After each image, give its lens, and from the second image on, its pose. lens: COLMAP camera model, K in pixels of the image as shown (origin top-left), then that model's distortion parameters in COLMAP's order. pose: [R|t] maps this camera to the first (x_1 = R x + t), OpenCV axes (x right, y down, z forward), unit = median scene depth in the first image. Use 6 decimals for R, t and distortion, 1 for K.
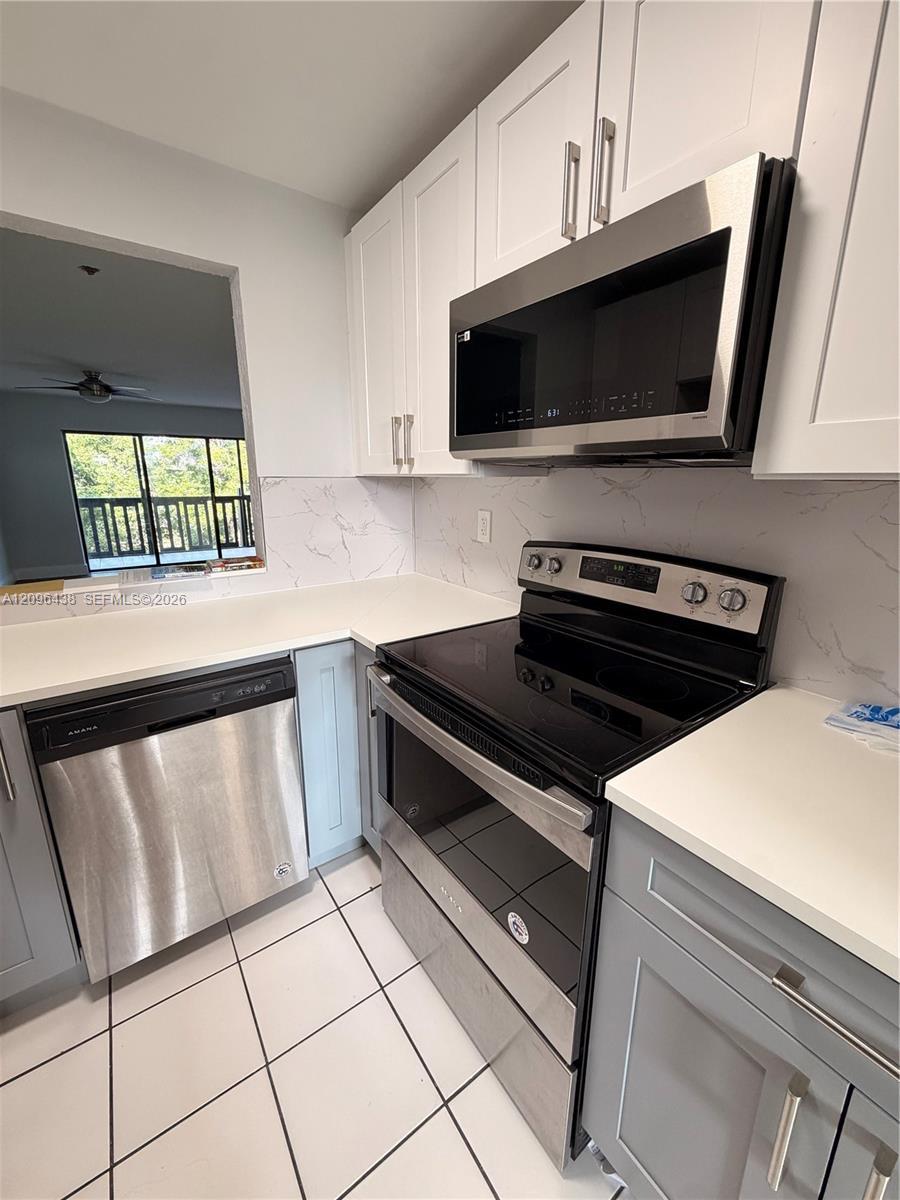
lens RADIAL K [[480.6, 0, 452.3], [0, 480.6, 597.5], [0, 0, 1]] dist [0.001873, -0.000667]
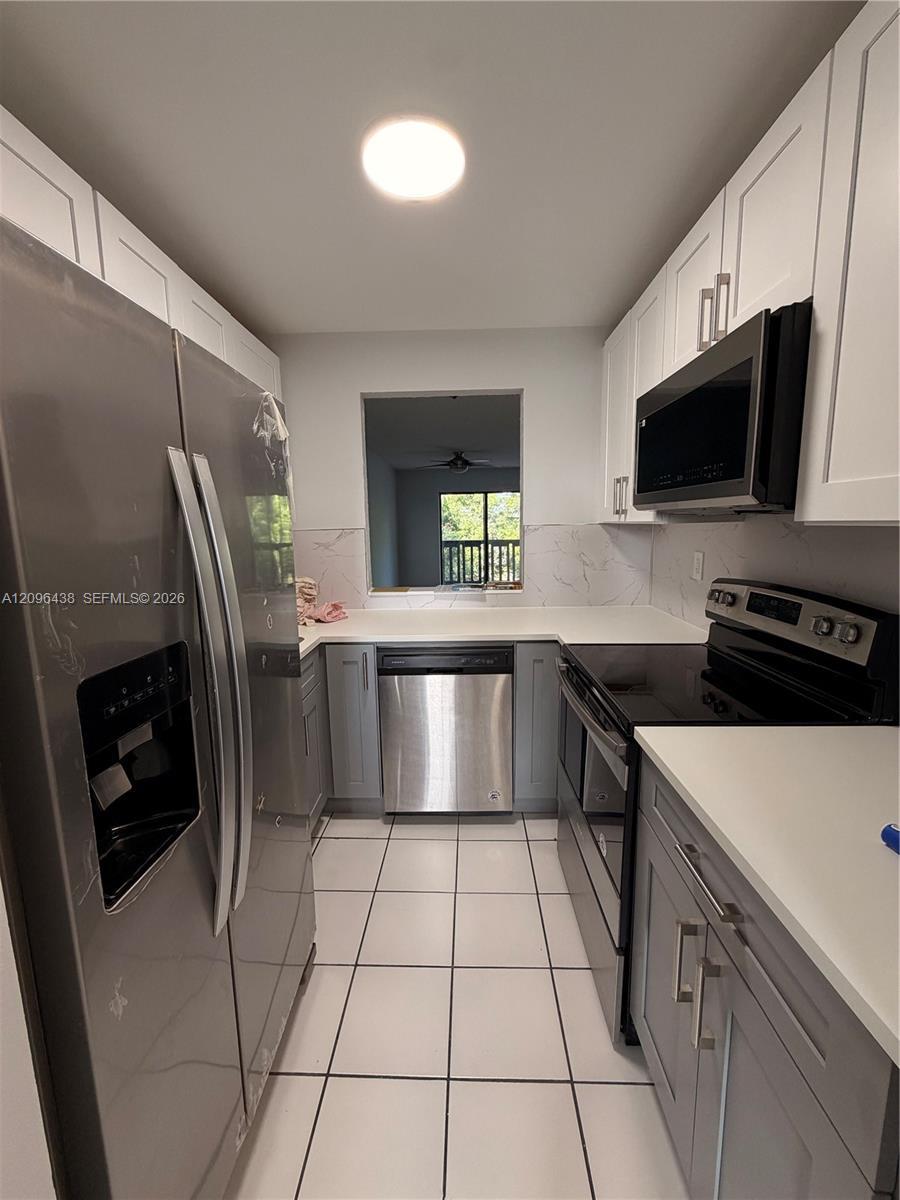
lens RADIAL K [[480.1, 0, 452.8], [0, 480.1, 599.3], [0, 0, 1]] dist [0.003710, 0.000257]
pose [[0.797439, 0.077816, -0.598360, 0.333176], [-0.127868, 0.990921, -0.041544, 0.057145], [0.589695, 0.109640, 0.800149, -0.261500]]
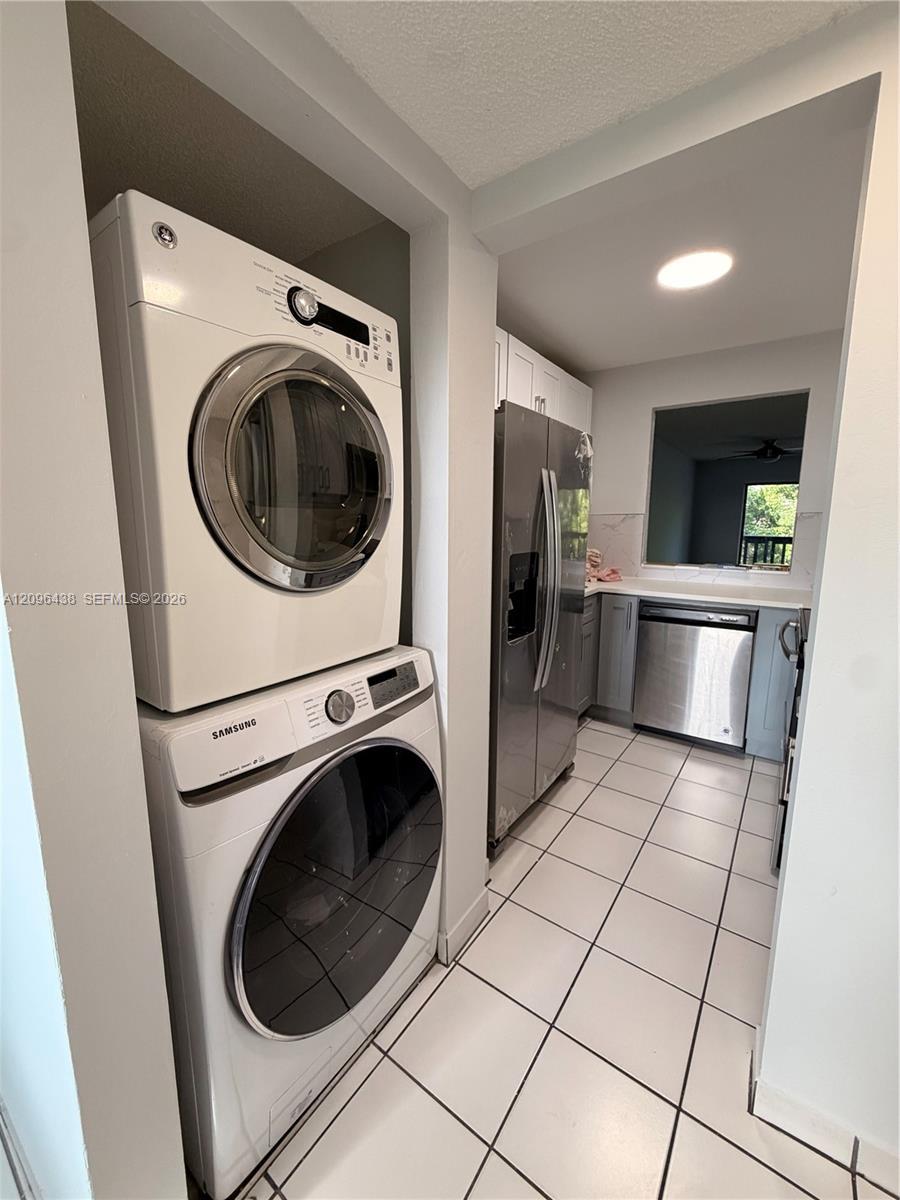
lens RADIAL K [[480.6, 0, 451.9], [0, 480.6, 600.5], [0, 0, 1]] dist [0.001873, -0.000667]
pose [[0.325914, 0.152590, -0.933004, 0.821577], [-0.229069, 0.970227, 0.078660, 0.178257], [0.917228, 0.188086, 0.351164, -0.581052]]
